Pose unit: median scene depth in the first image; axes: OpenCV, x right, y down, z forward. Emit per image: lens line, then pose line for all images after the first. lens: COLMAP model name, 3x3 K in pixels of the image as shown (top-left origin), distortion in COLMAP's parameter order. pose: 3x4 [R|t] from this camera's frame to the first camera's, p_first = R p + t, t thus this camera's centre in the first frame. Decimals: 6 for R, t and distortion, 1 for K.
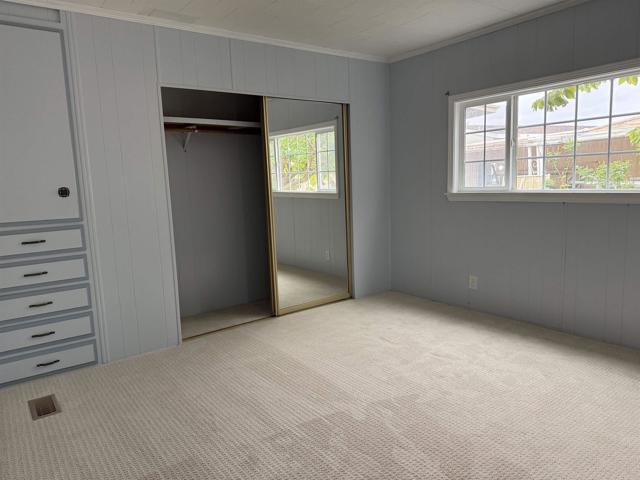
lens RADIAL K [[450.1, 0, 317.7], [0, 450.1, 239.9], [0, 0, 1]] dist [0.054115, -0.065631]
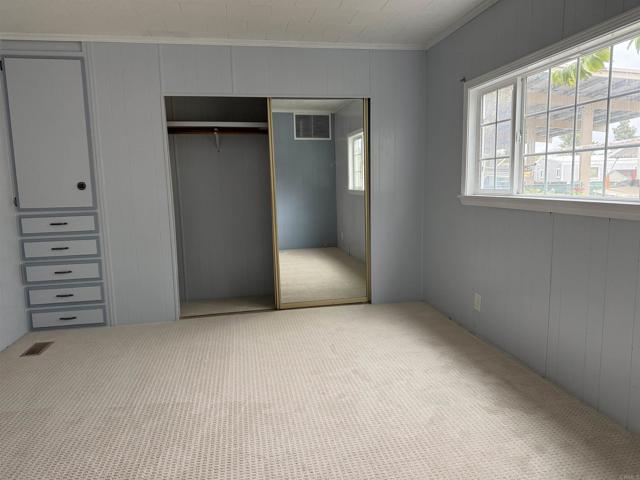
lens RADIAL K [[450.1, 0, 321.9], [0, 450.1, 239.5], [0, 0, 1]] dist [0.054115, -0.065631]
pose [[0.897801, 0.072069, -0.434465, 0.517025], [-0.067547, 0.997381, 0.025864, -0.029396], [0.435191, 0.006126, 0.900317, 0.130197]]
